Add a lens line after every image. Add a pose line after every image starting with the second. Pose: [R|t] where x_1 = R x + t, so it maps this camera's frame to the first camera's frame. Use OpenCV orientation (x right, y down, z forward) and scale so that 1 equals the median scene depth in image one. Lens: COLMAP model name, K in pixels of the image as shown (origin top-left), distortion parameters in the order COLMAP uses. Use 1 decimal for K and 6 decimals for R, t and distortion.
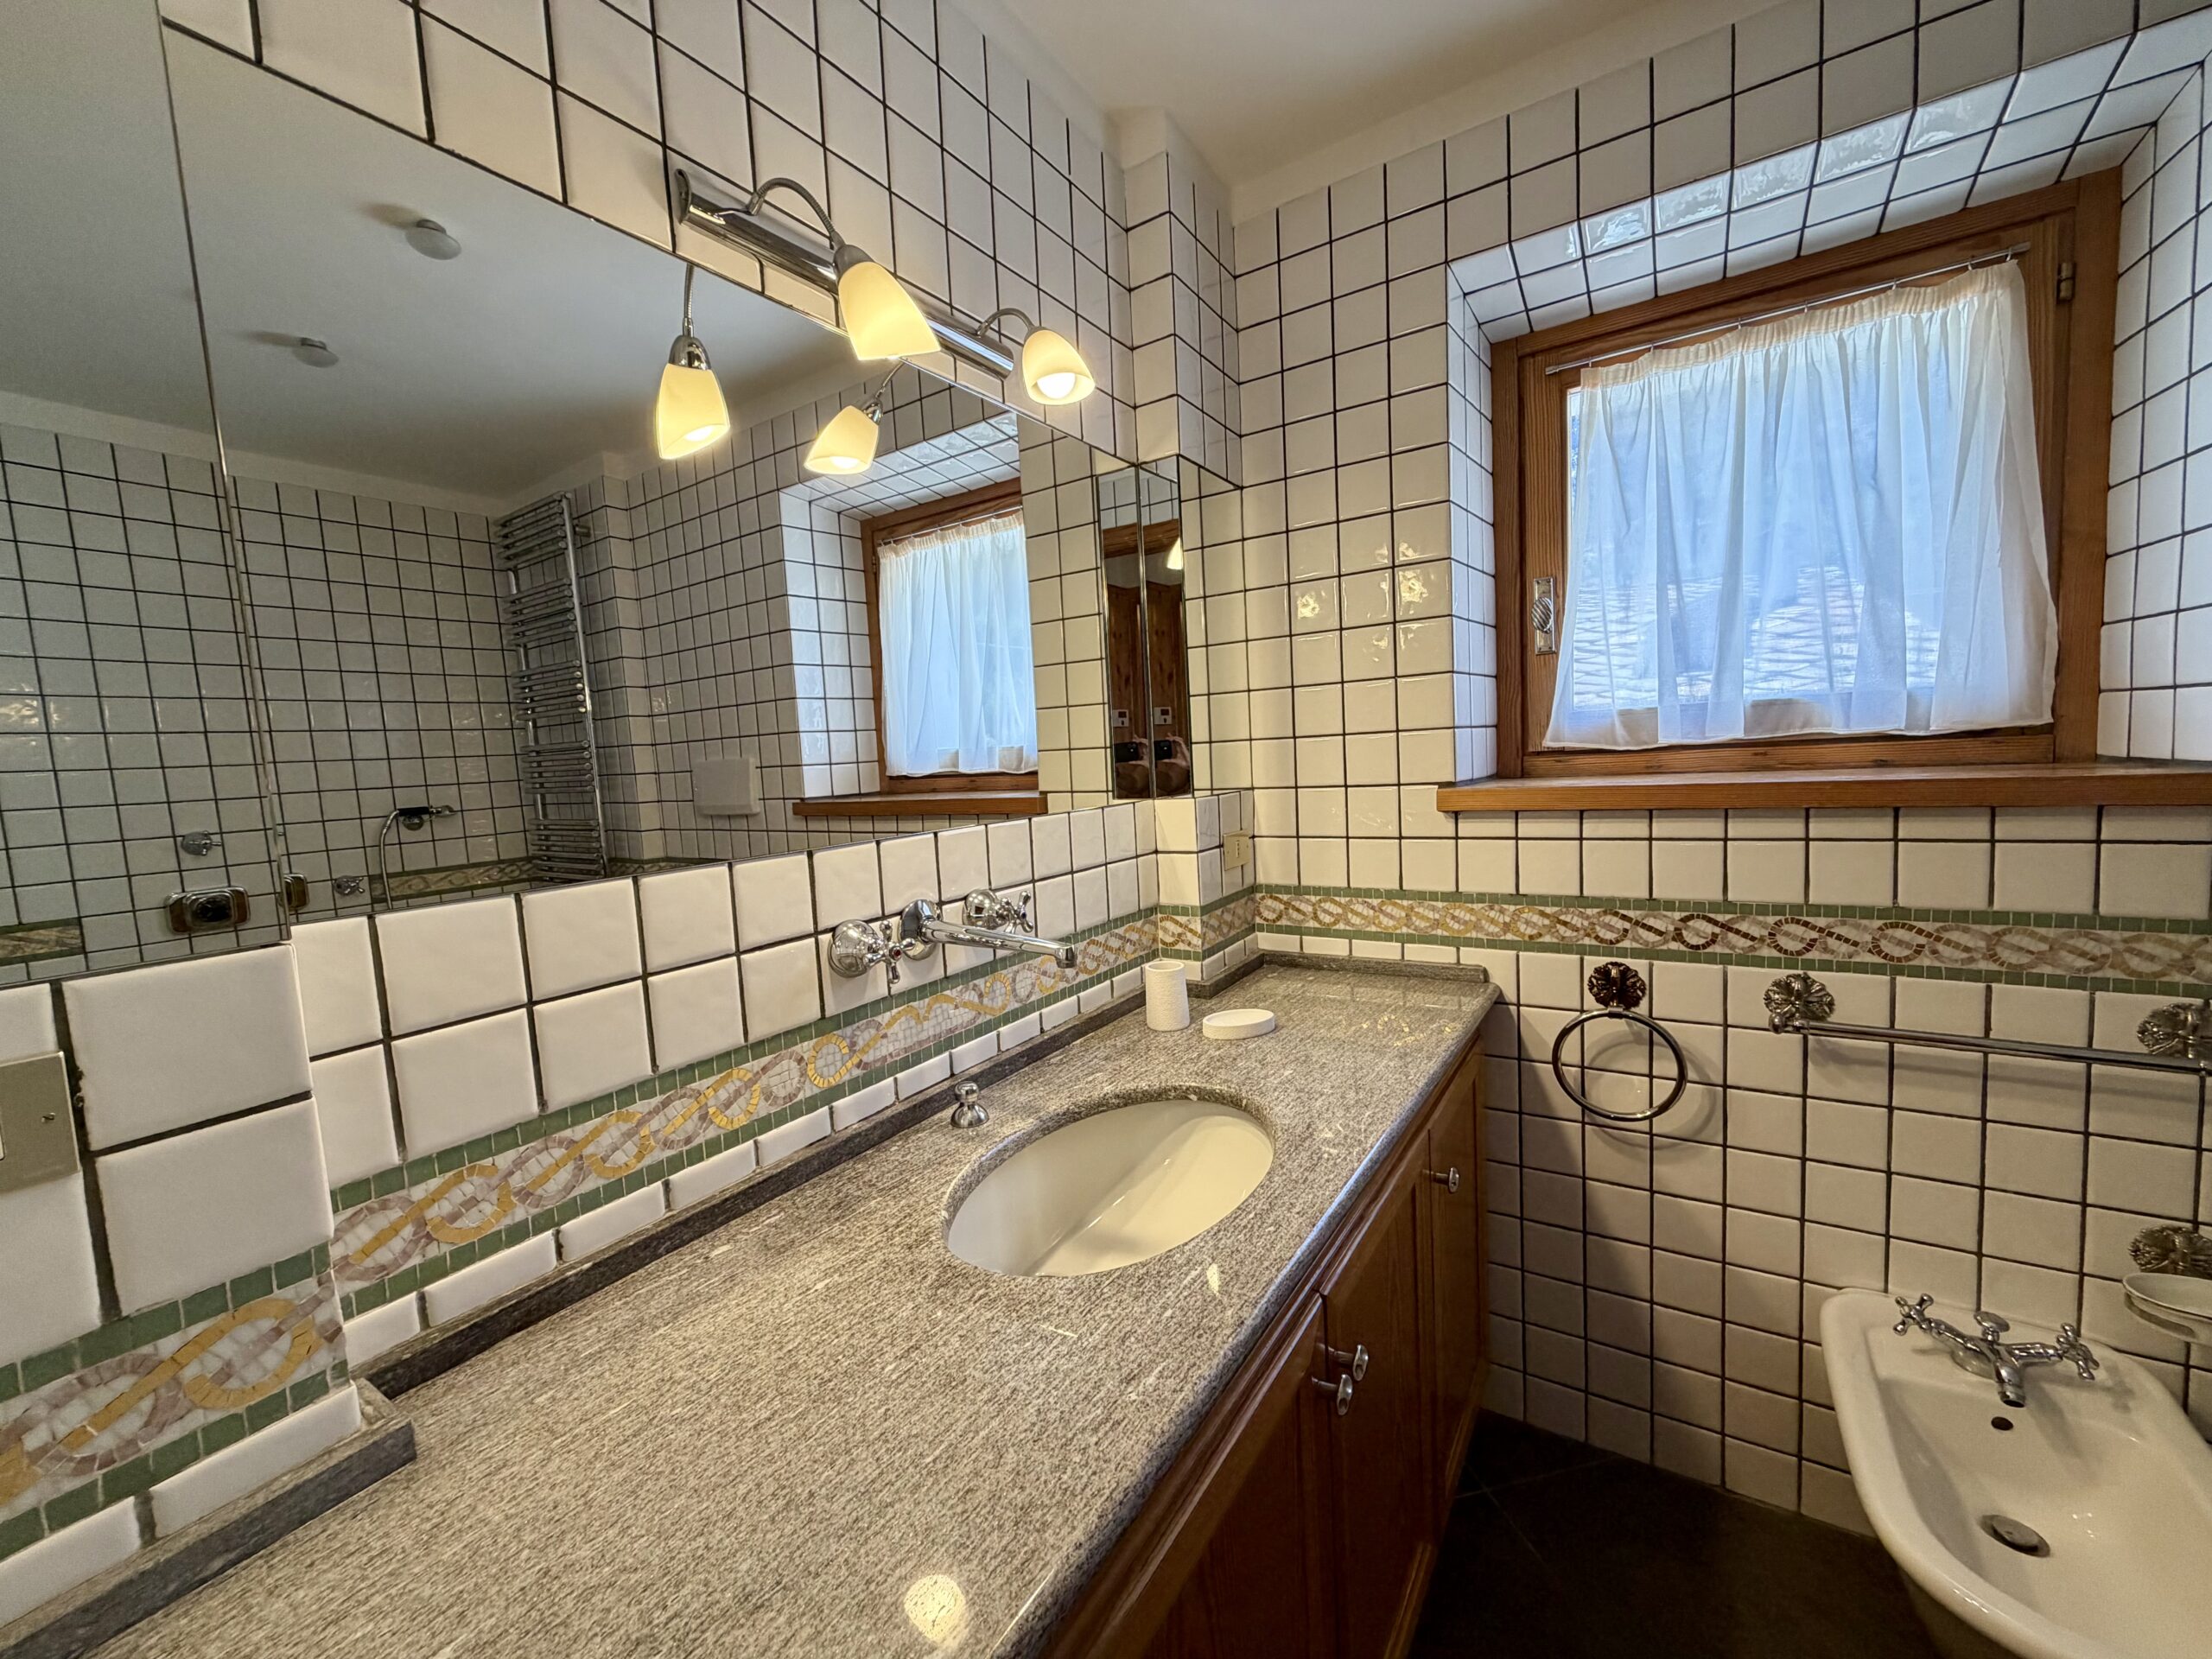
lens RADIAL K [[880.7, 0, 1109.8], [0, 880.7, 831.5], [0, 0, 1]] dist [-0.001461, 0.001010]
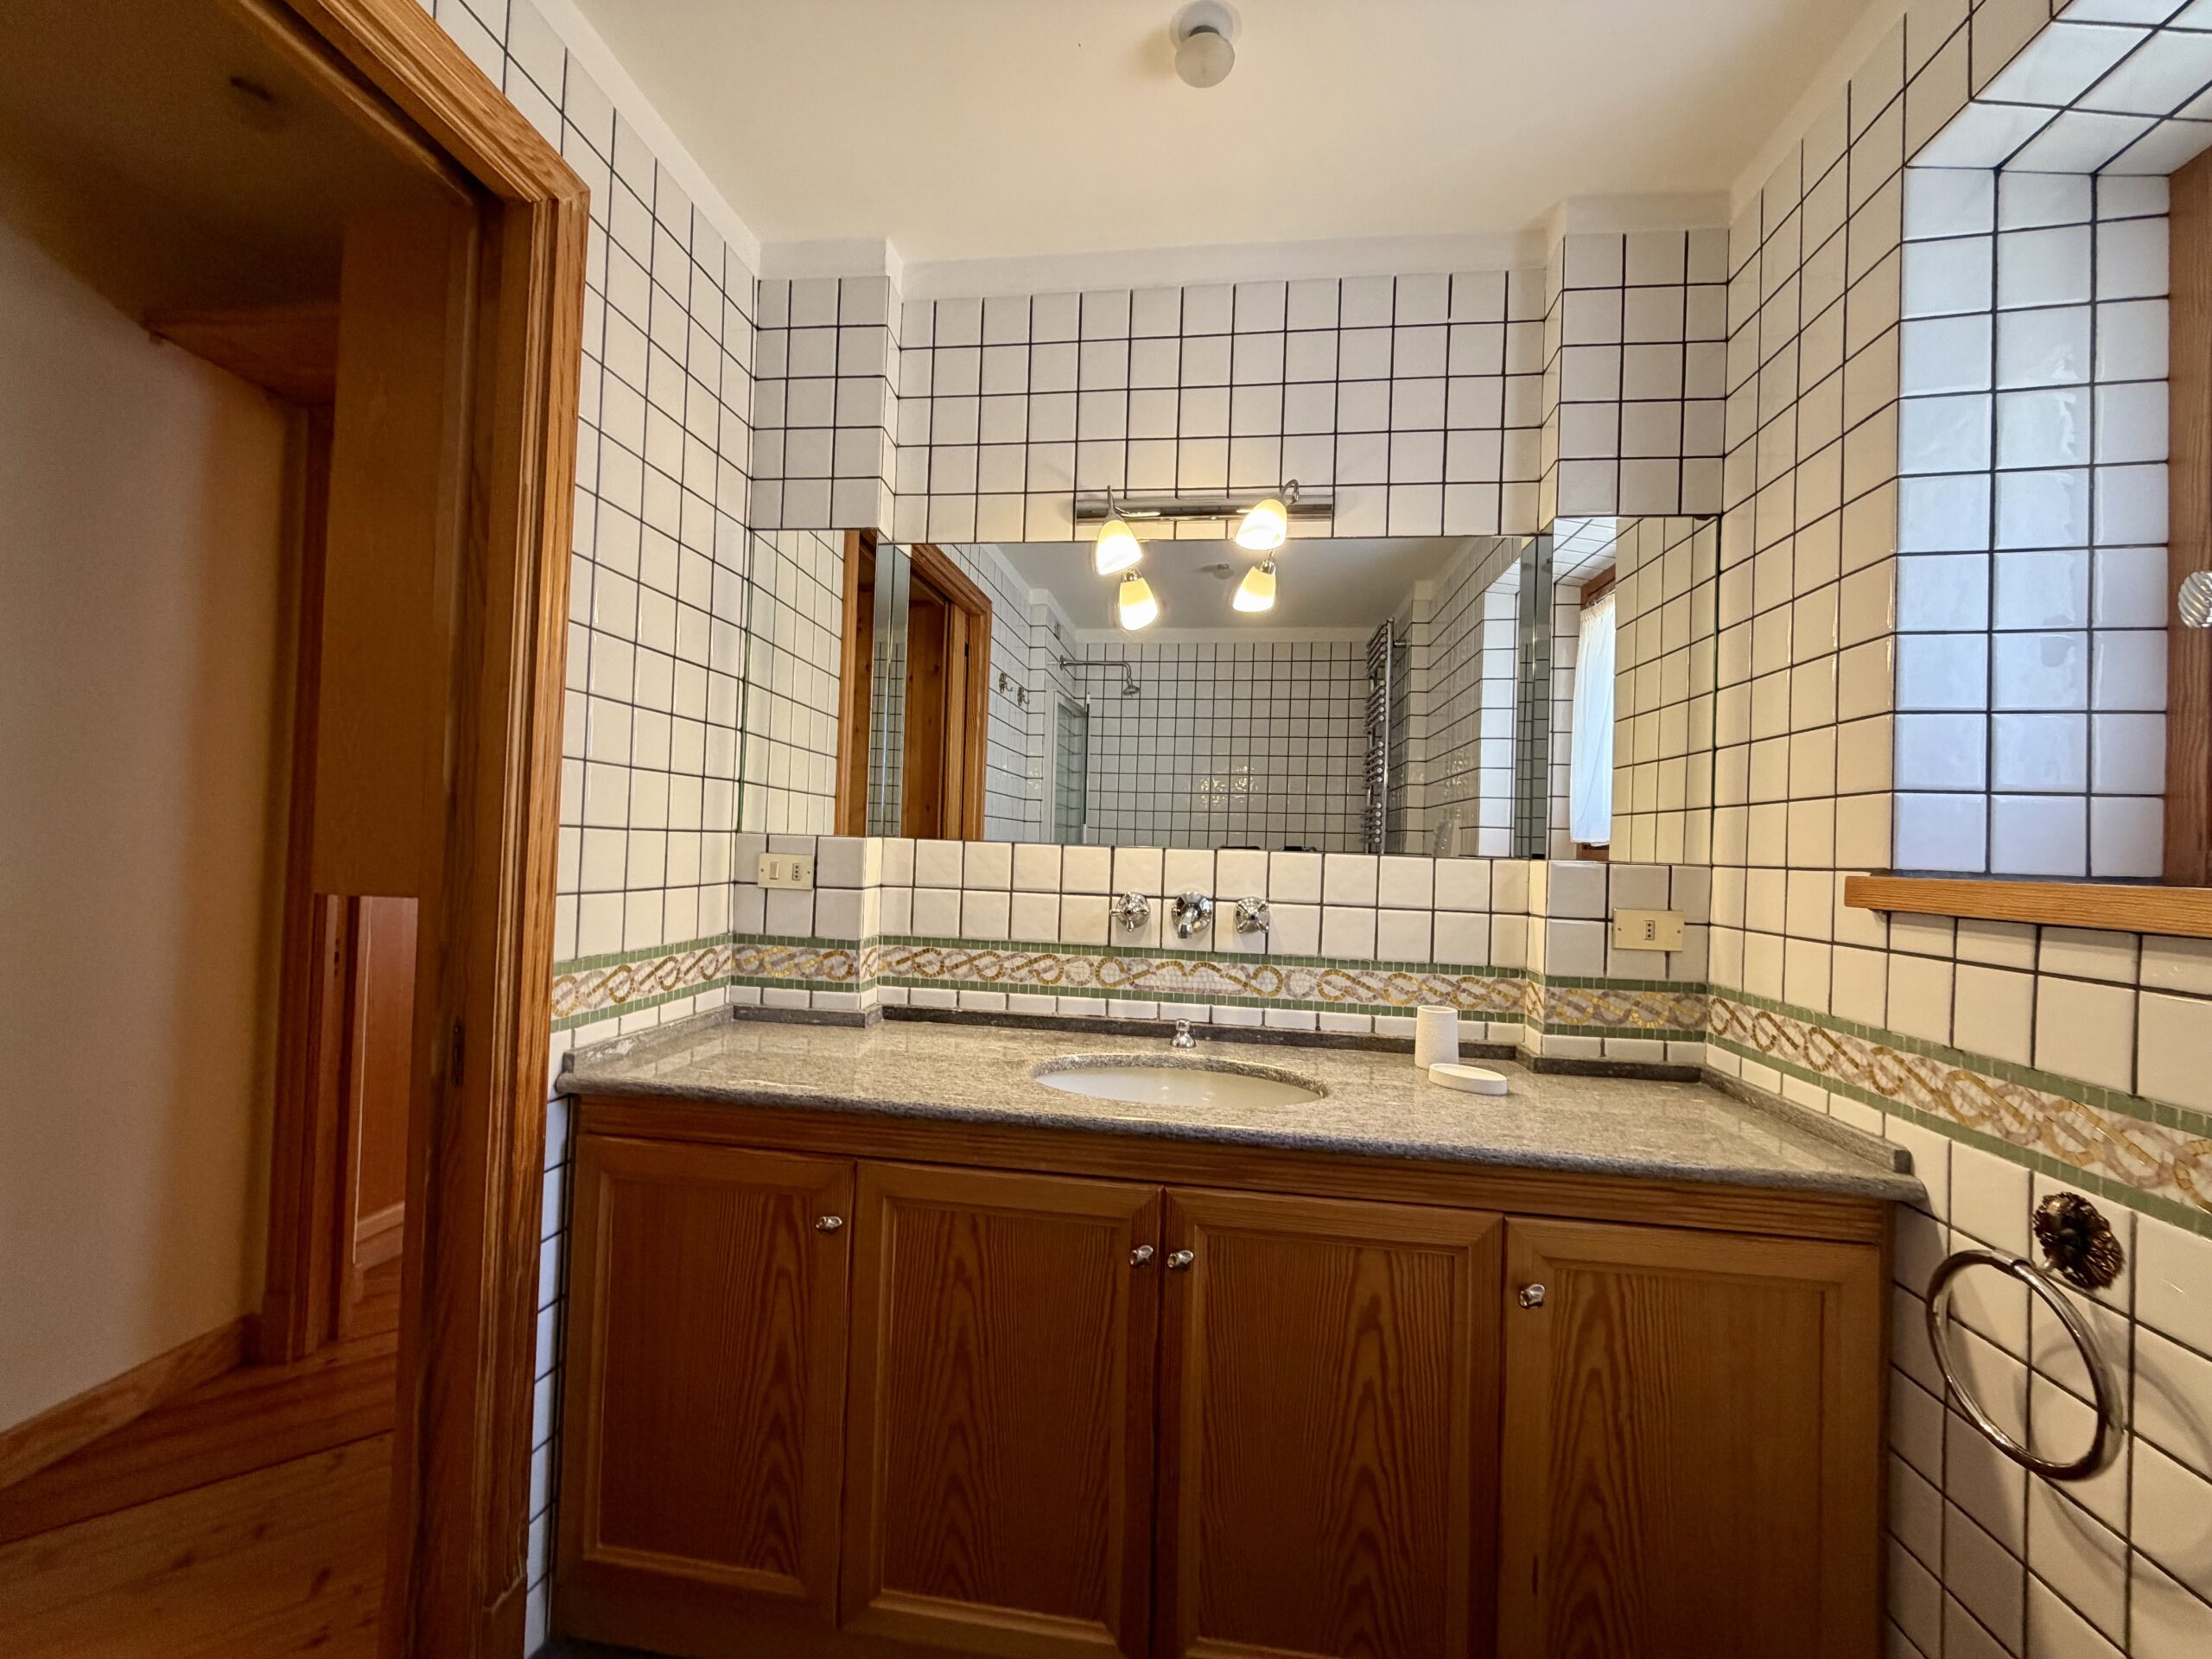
lens RADIAL K [[880.7, 0, 1100.0], [0, 880.7, 830.0], [0, 0, 1]] dist [-0.001461, 0.001010]
pose [[0.428950, 0.052248, -0.901816, 0.996338], [-0.138677, 0.990300, -0.008588, 0.007146], [0.892620, 0.128745, 0.432035, 0.189868]]
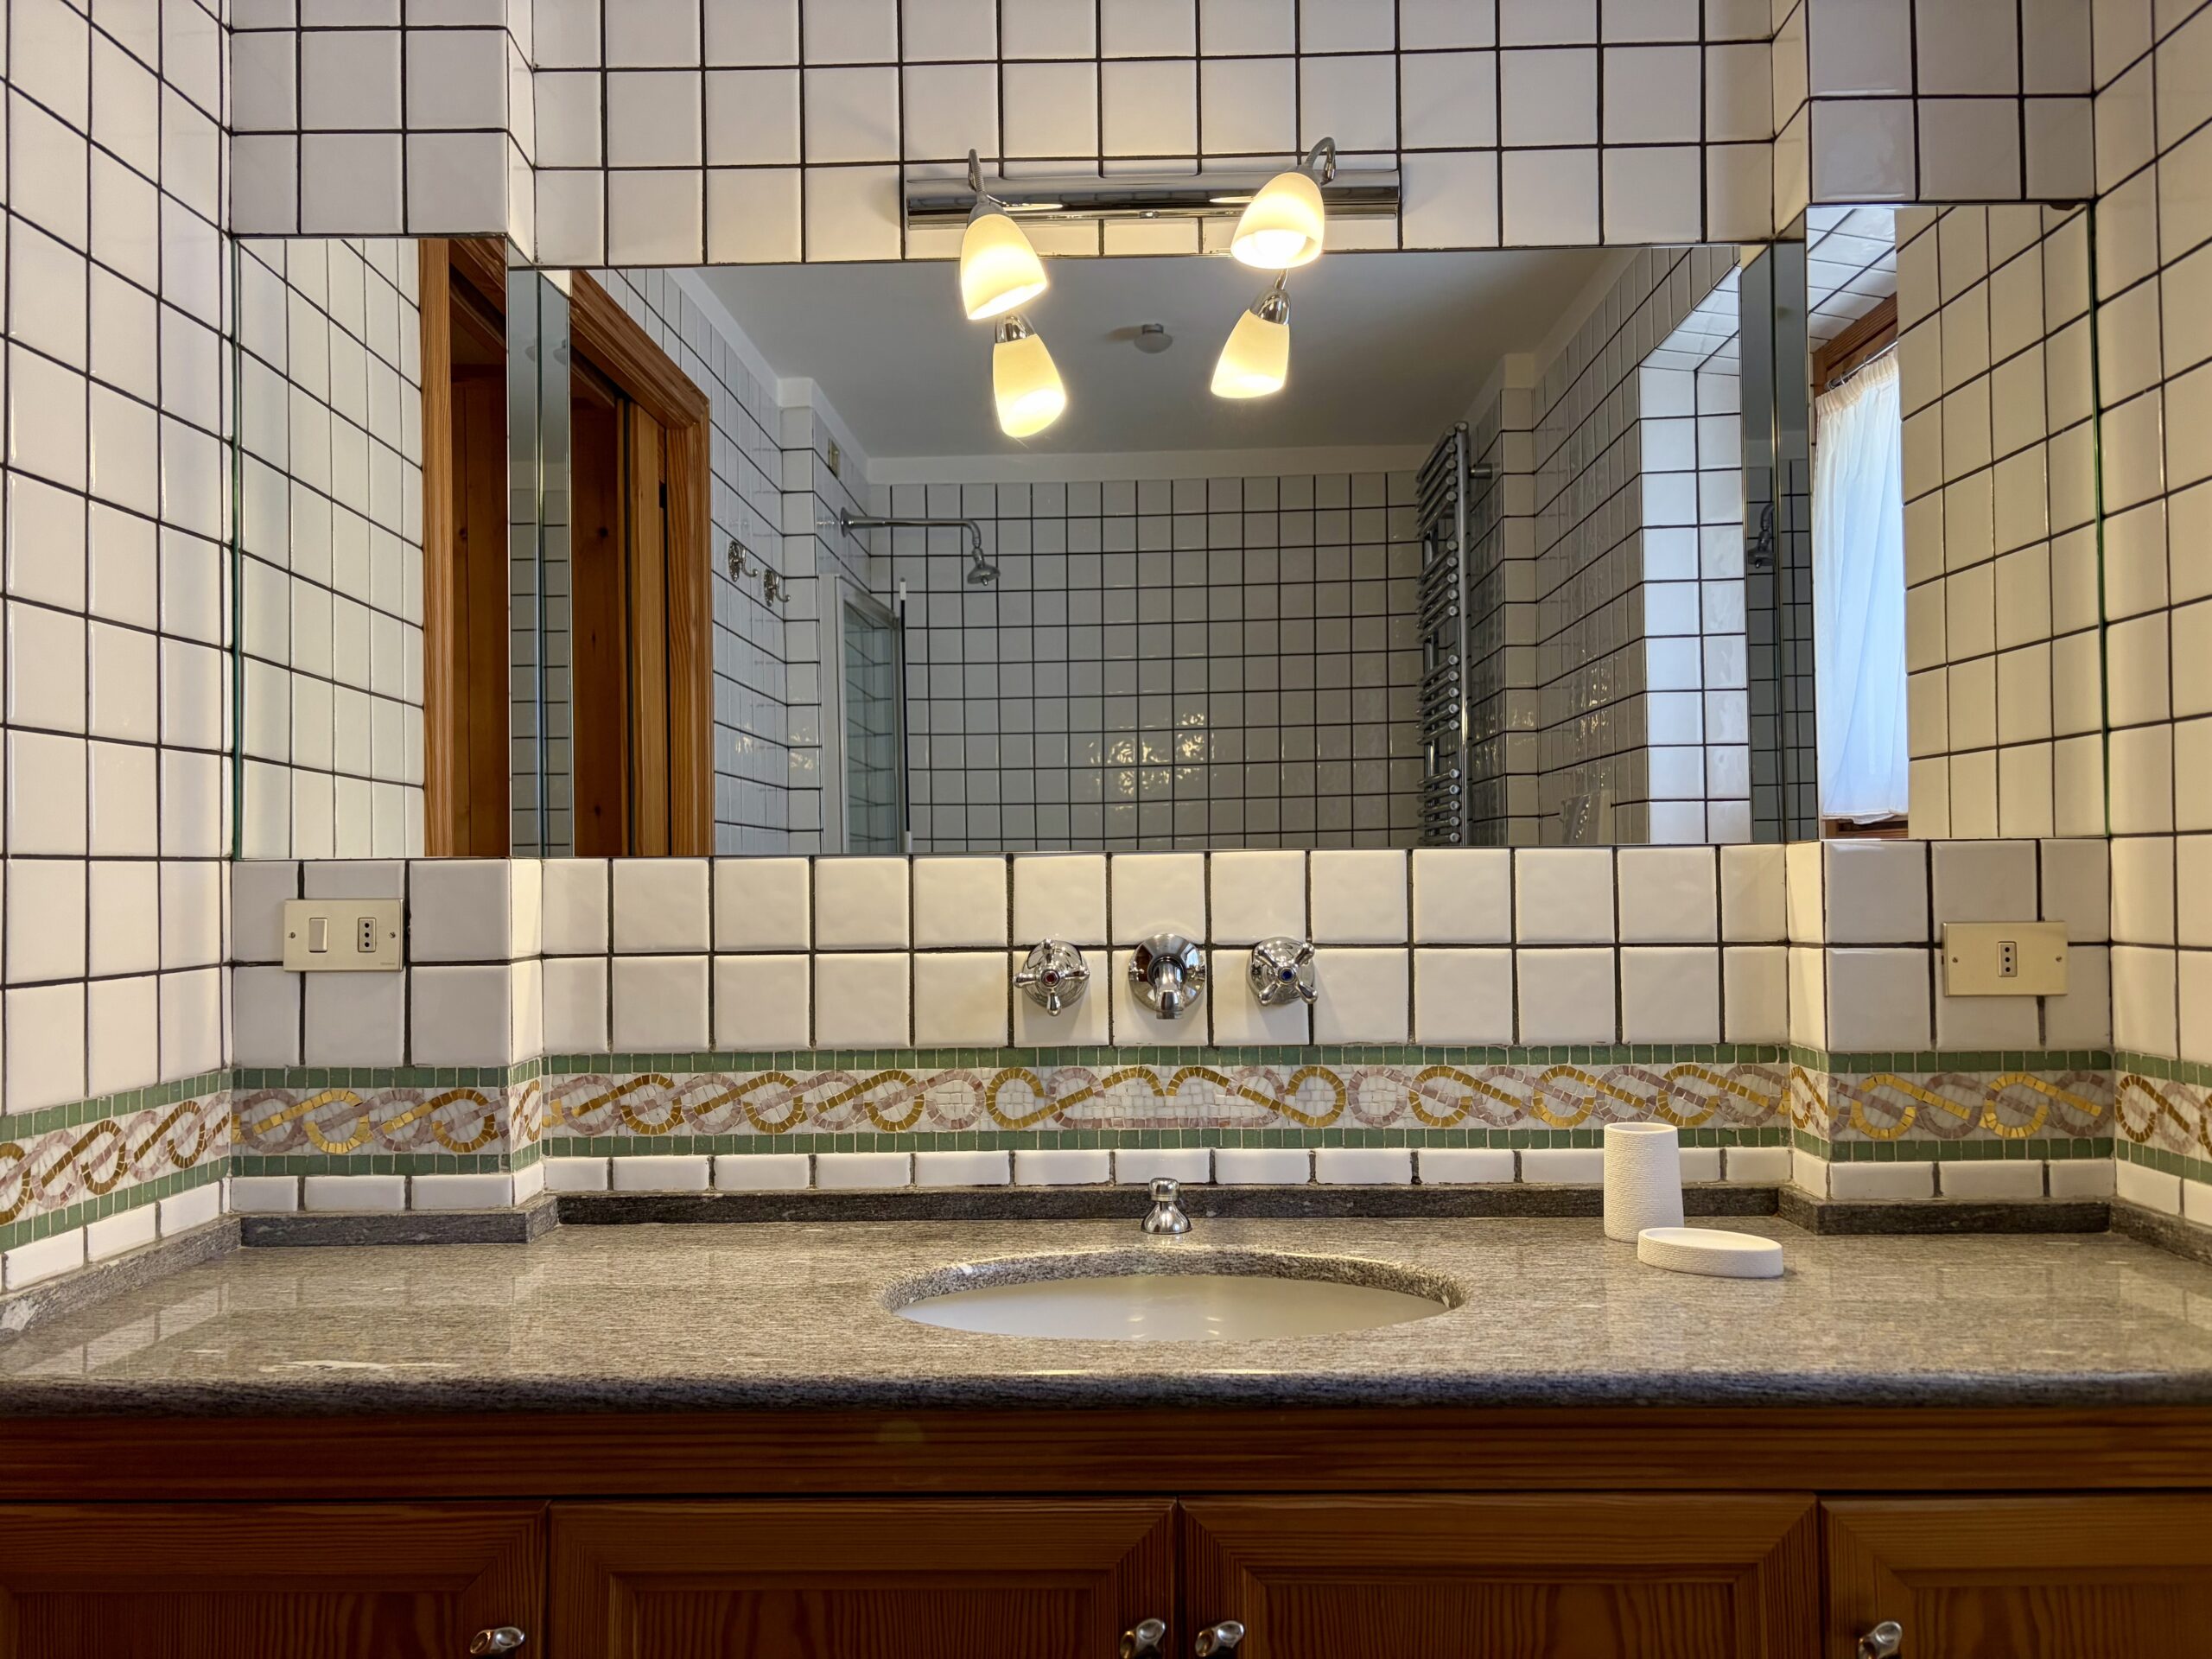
lens RADIAL K [[1672.0, 0, 1101.8], [0, 1672.0, 838.3], [0, 0, 1]] dist [0.051919, -0.060168]
pose [[0.533255, 0.024769, -0.845592, 0.941109], [-0.092406, 0.995295, -0.029120, 0.039080], [0.840892, 0.093666, 0.533035, 0.147724]]
